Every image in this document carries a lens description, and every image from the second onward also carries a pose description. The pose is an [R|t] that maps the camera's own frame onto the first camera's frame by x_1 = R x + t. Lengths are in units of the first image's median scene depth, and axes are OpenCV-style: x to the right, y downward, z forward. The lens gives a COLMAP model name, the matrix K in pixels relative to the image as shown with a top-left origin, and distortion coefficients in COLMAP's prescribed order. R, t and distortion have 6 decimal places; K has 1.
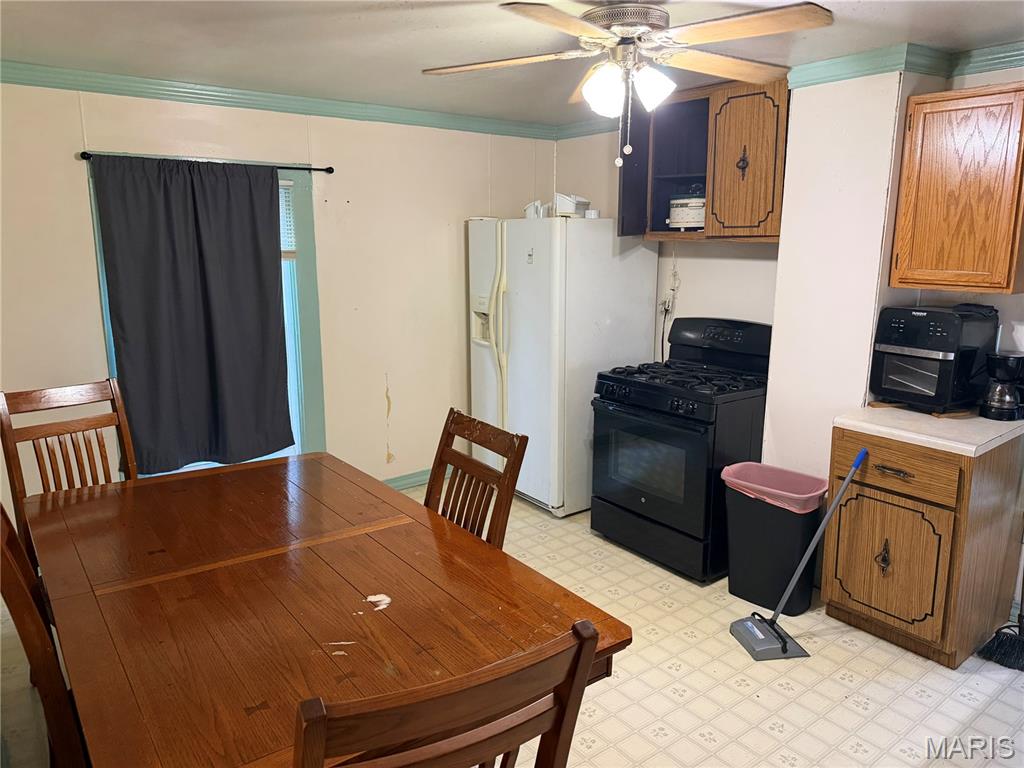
lens RADIAL K [[718.7, 0, 510.3], [0, 718.7, 381.8], [0, 0, 1]] dist [0.007952, -0.007998]
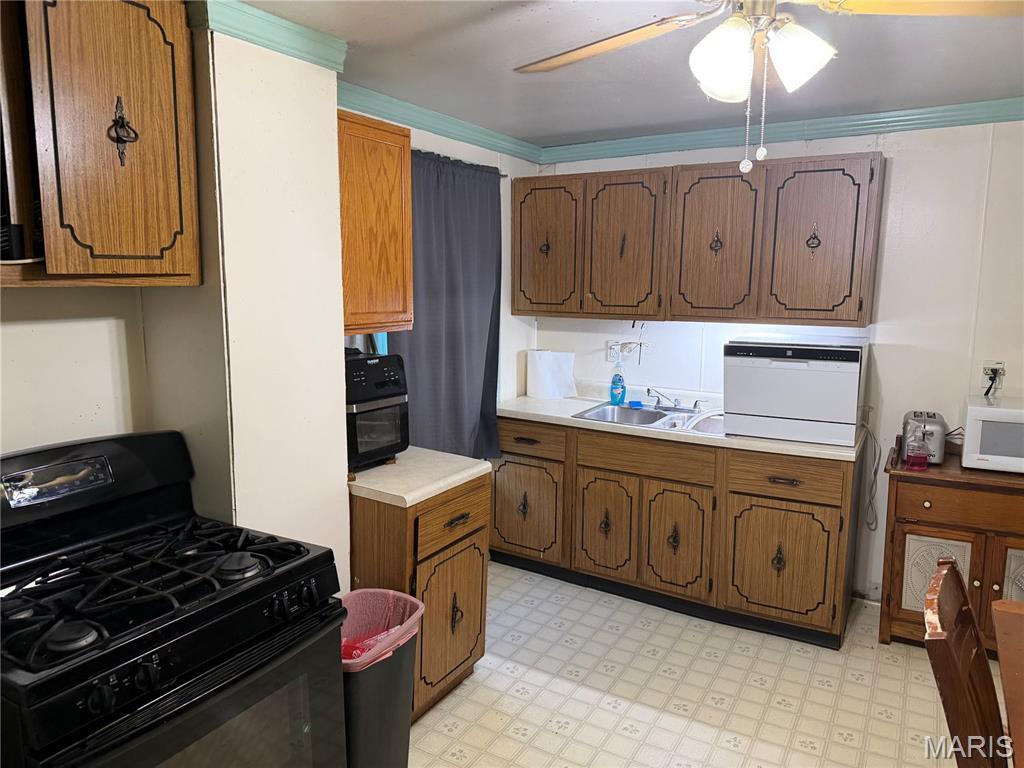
lens RADIAL K [[718.7, 0, 510.0], [0, 718.7, 387.9], [0, 0, 1]] dist [0.007952, -0.007998]
pose [[-0.381731, -0.135307, 0.914316, -0.273187], [0.191108, 0.956295, 0.221308, -0.193970], [-0.904300, 0.259213, -0.339189, 0.984282]]
